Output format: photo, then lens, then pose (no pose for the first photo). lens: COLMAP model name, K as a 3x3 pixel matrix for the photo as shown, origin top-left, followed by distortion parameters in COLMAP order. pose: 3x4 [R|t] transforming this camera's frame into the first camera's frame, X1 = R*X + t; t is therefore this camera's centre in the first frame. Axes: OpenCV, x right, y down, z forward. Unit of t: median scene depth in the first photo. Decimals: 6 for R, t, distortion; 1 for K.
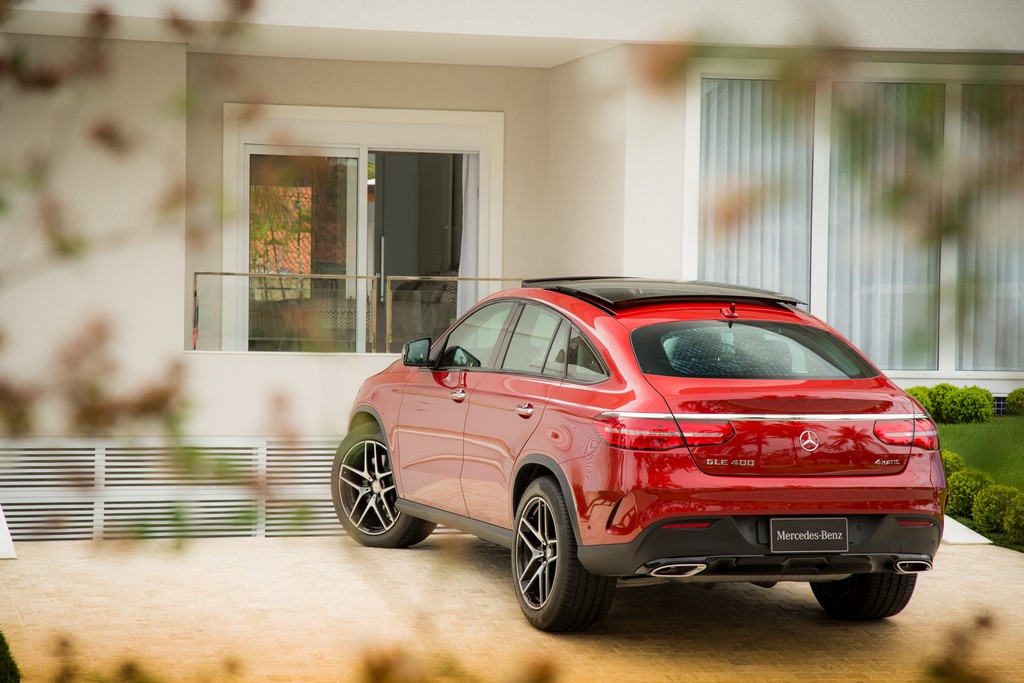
lens RADIAL K [[2878.5, 0, 515.4], [0, 2878.5, 338.4], [0, 0, 1]] dist [0.385231, 0.000000]
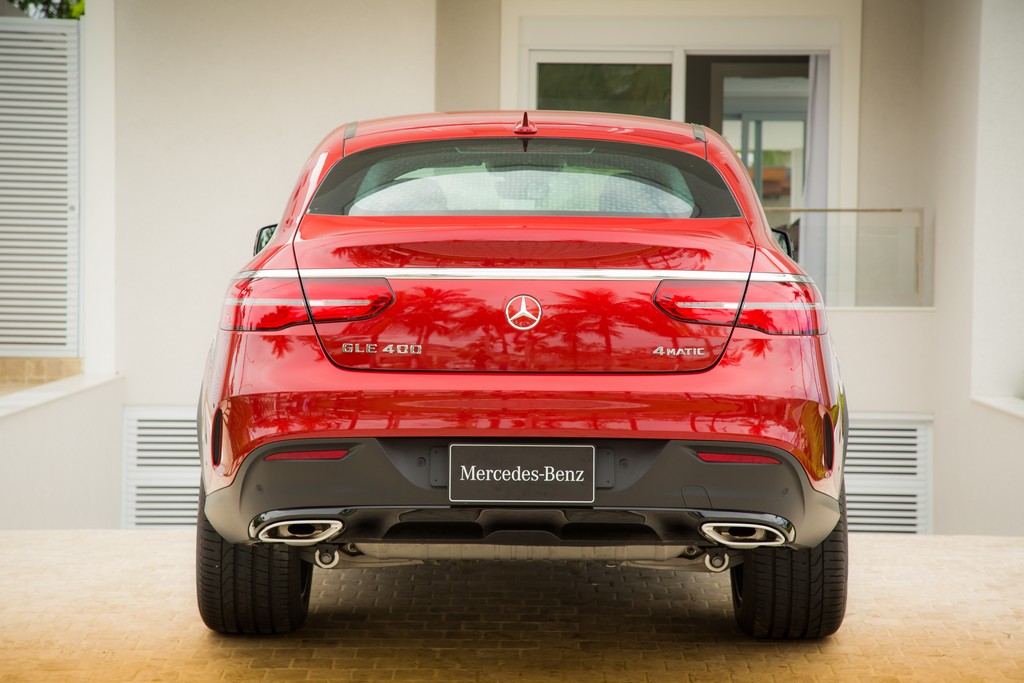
lens RADIAL K [[2836.6, 0, 512.8], [0, 2836.6, 342.2], [0, 0, 1]] dist [-0.074840, 0.000000]
pose [[0.943611, -0.009017, -0.330935, 0.278585], [0.002351, 0.999786, -0.020539, 0.051148], [0.331049, 0.018603, 0.943430, 0.440791]]
